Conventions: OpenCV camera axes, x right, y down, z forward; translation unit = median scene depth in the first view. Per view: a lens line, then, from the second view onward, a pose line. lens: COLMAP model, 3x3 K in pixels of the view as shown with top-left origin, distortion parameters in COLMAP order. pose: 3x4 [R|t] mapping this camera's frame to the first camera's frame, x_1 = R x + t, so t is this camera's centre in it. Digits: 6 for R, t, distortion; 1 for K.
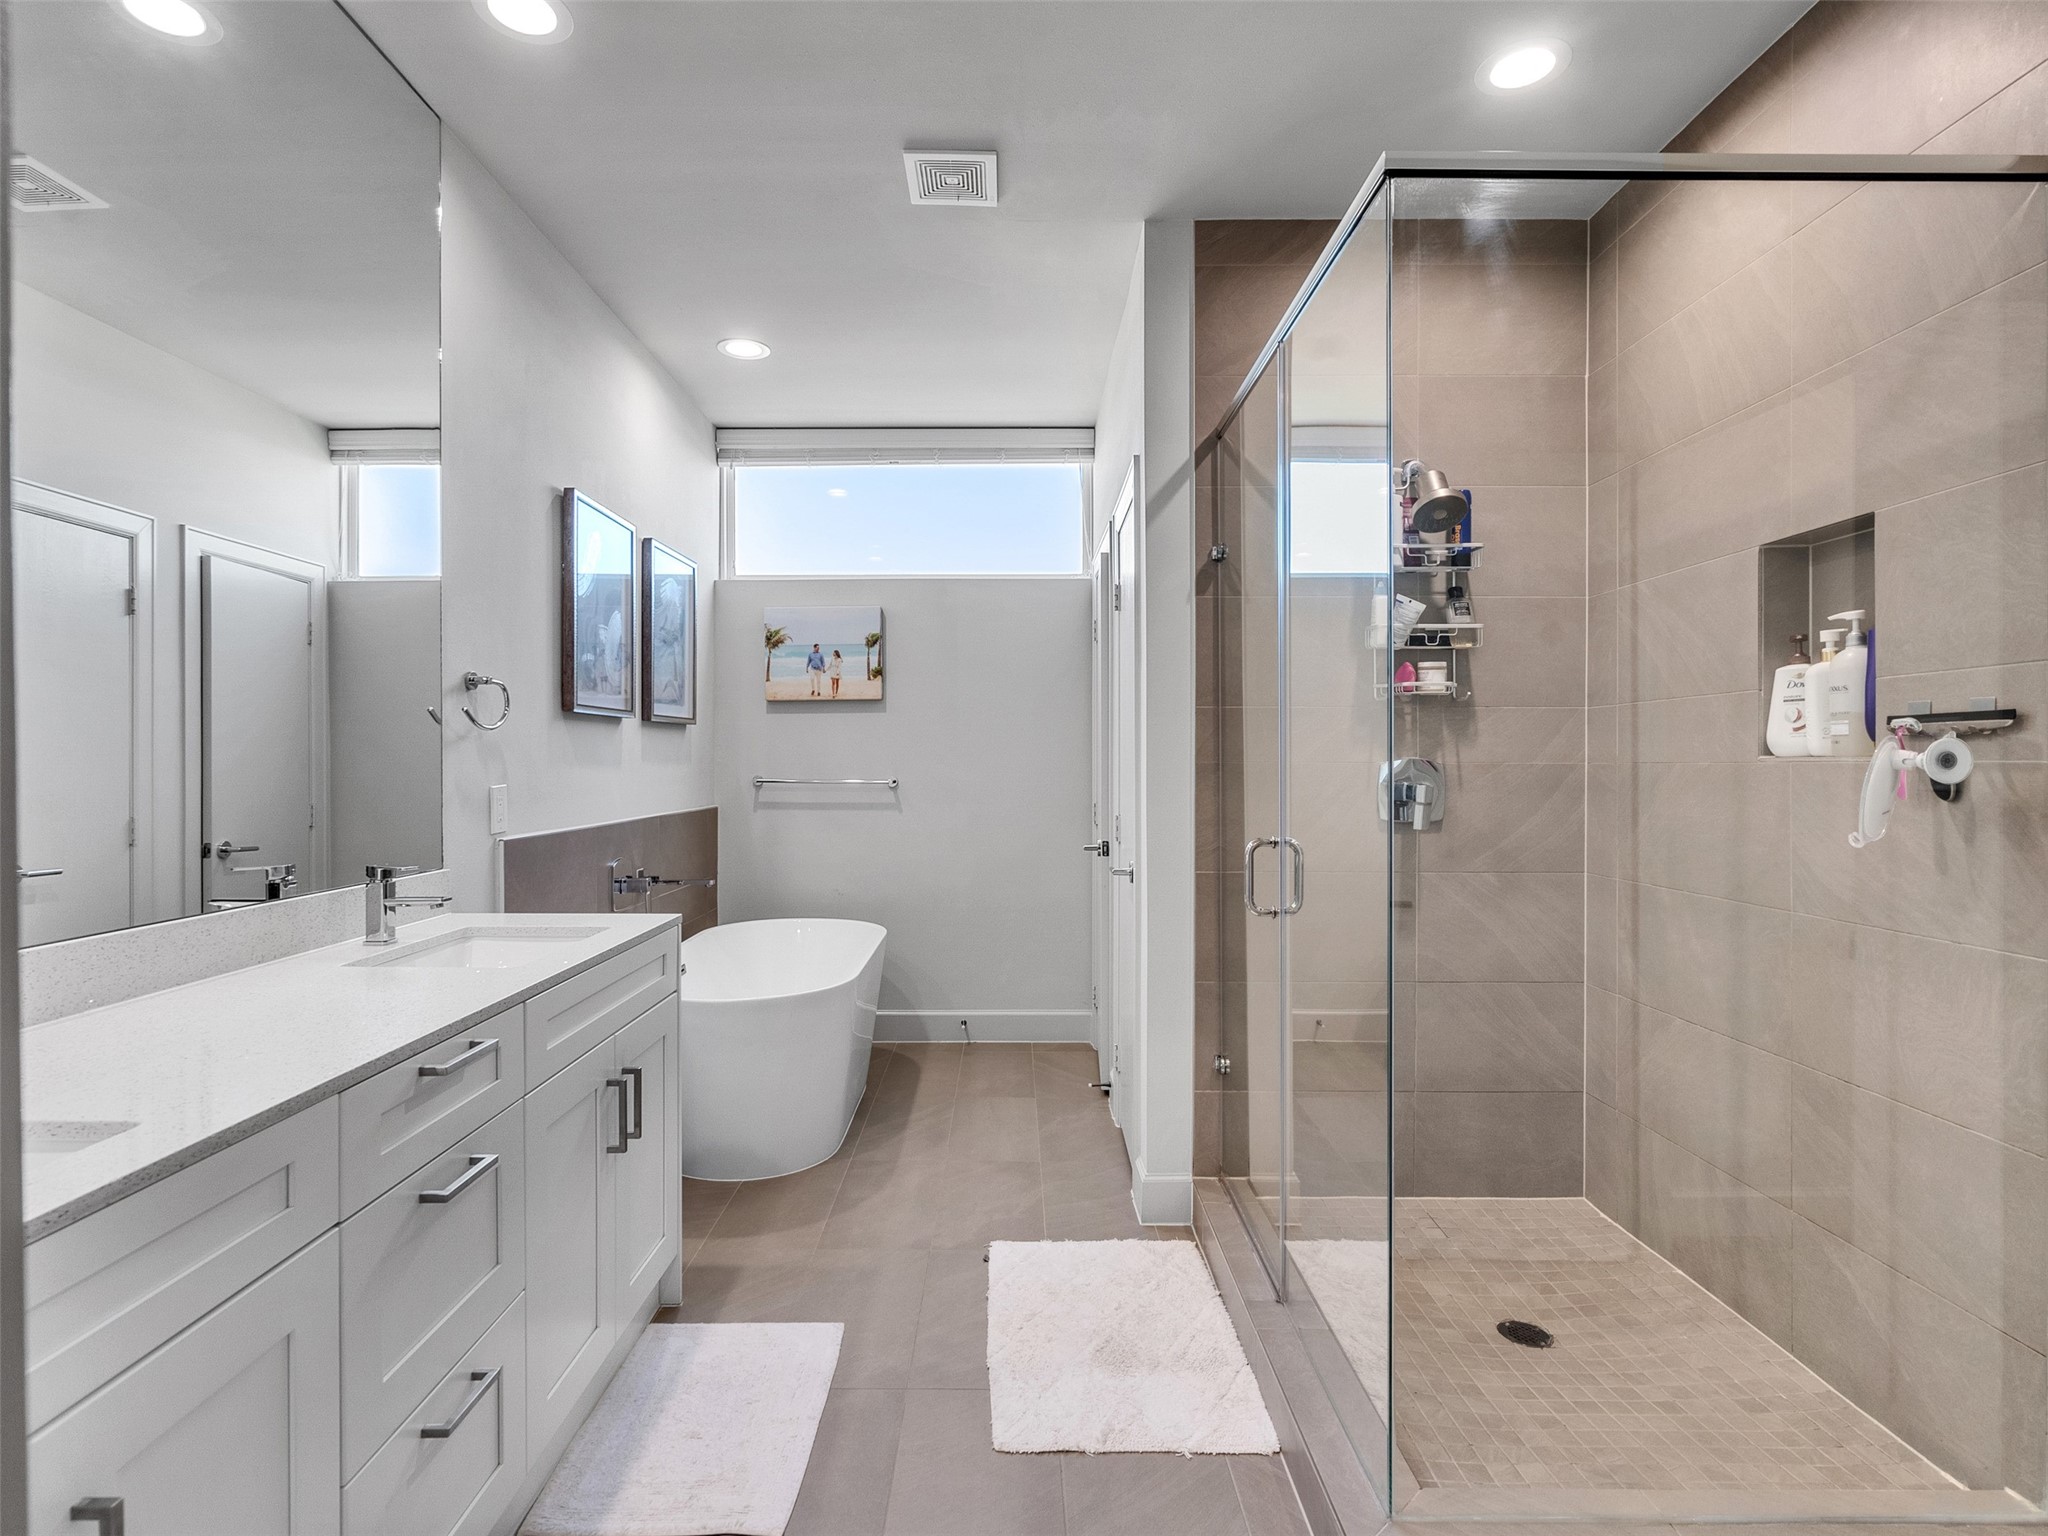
lens RADIAL K [[1052.4, 0, 1004.1], [0, 1052.4, 767.5], [0, 0, 1]] dist [-0.001273, 0.000295]
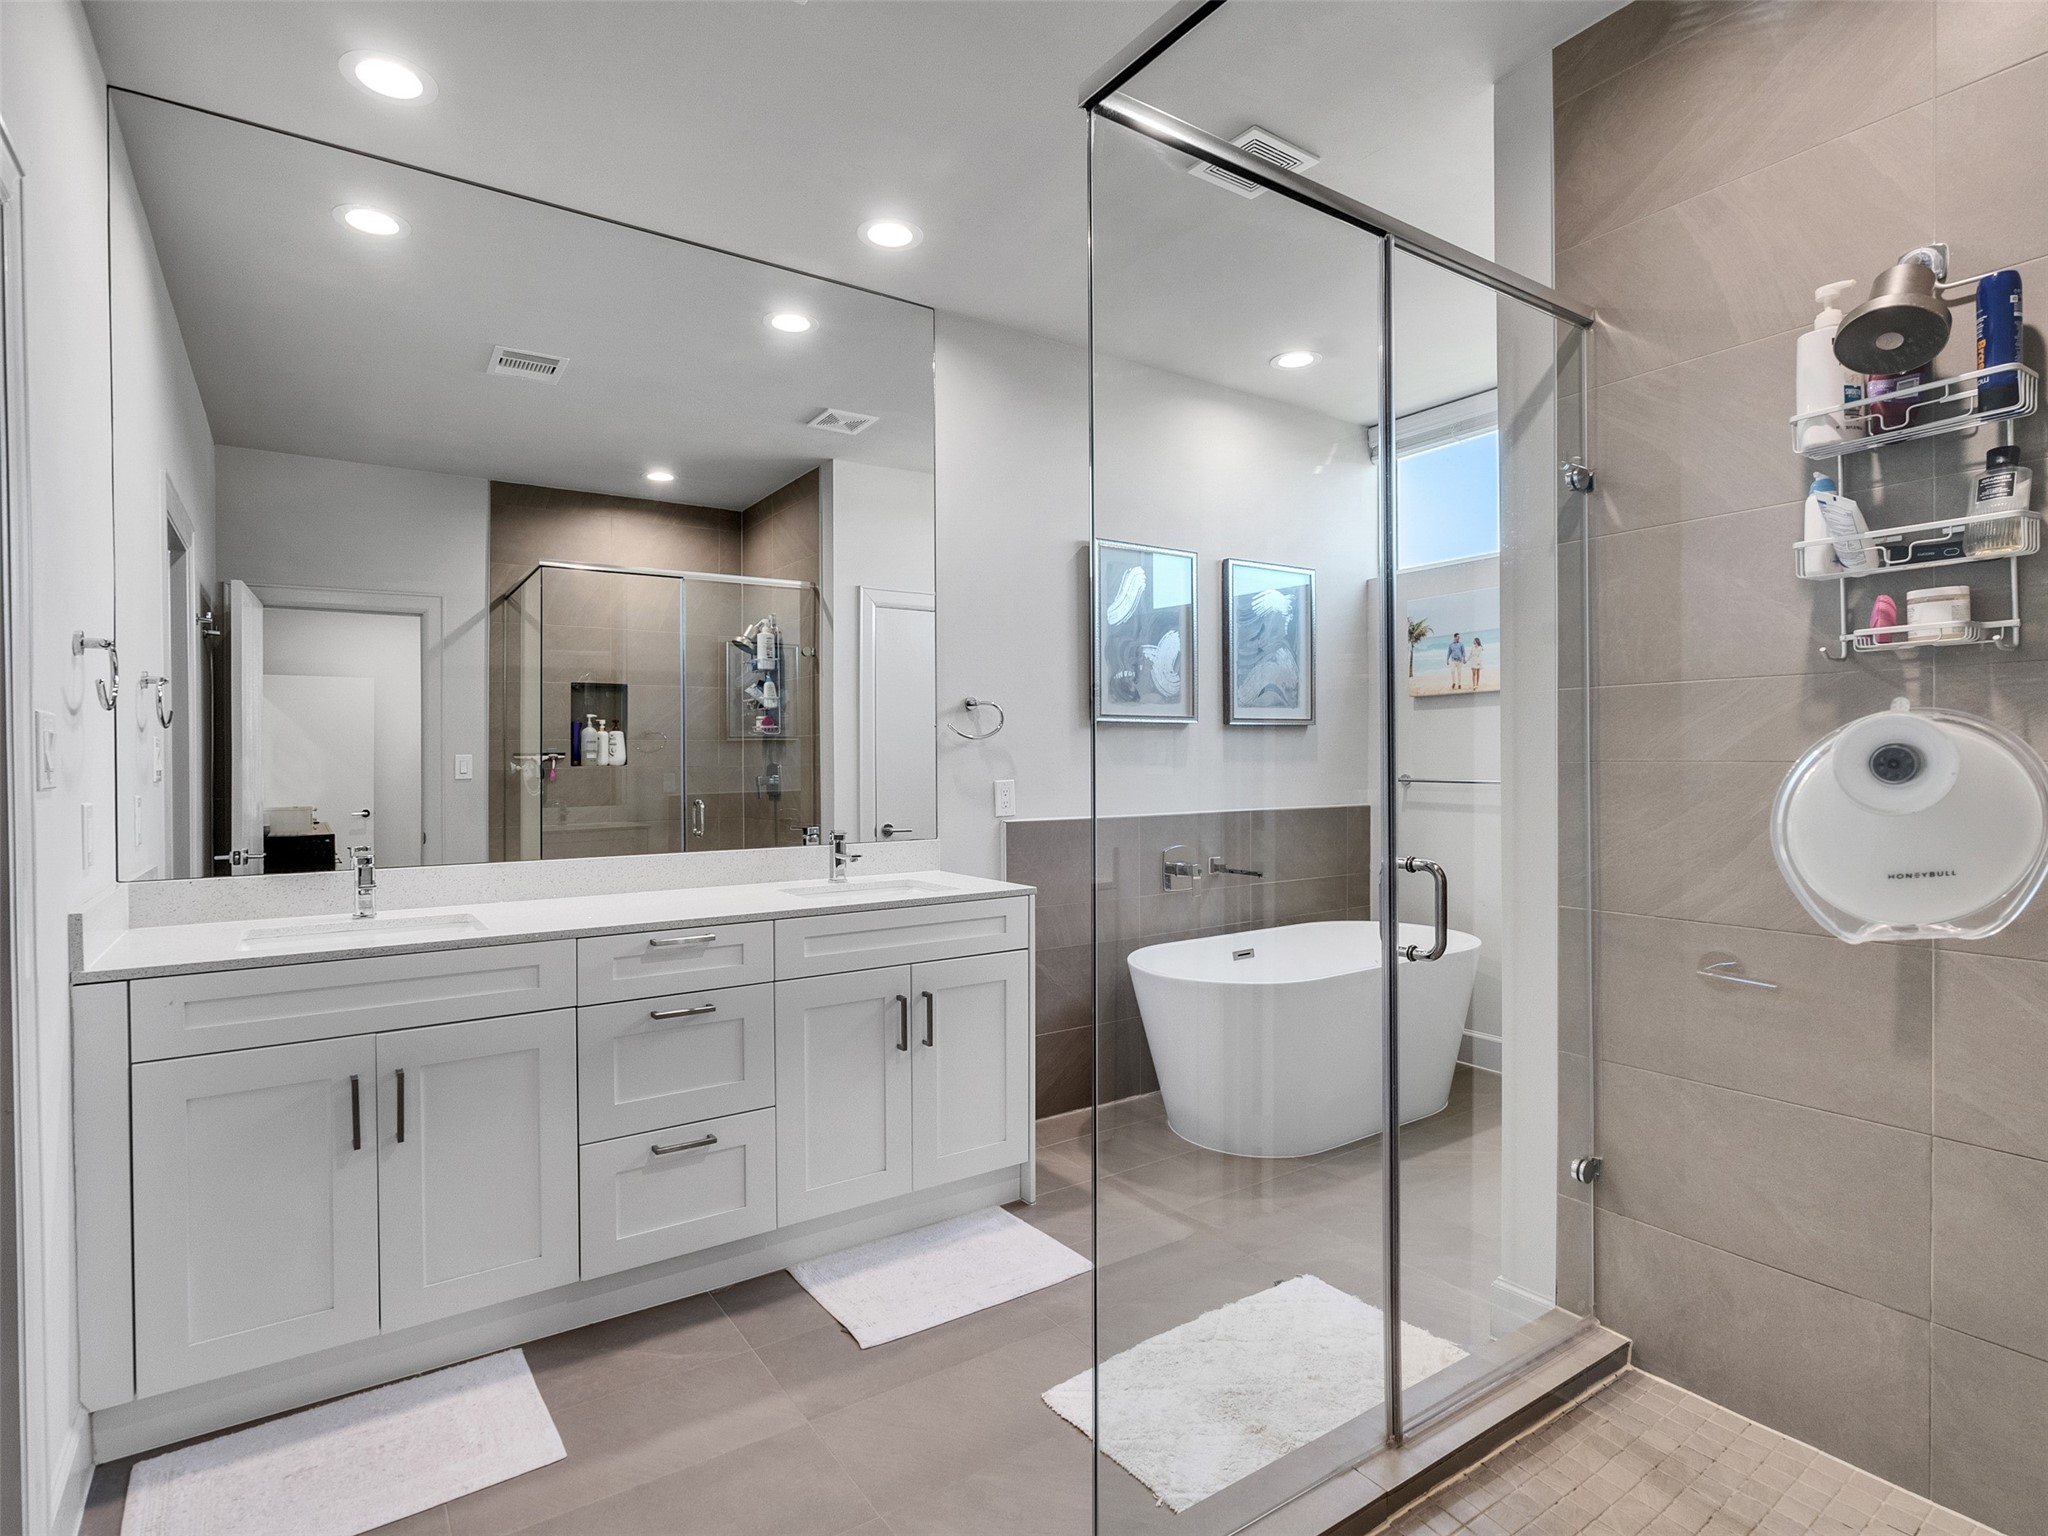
lens RADIAL K [[1052.4, 0, 1004.1], [0, 1052.4, 767.5], [0, 0, 1]] dist [-0.001273, 0.000295]
pose [[0.560034, 0.003102, -0.828464, 0.473176], [-0.000660, 0.999994, 0.003298, -0.002446], [0.828470, -0.001300, 0.560032, 0.196154]]
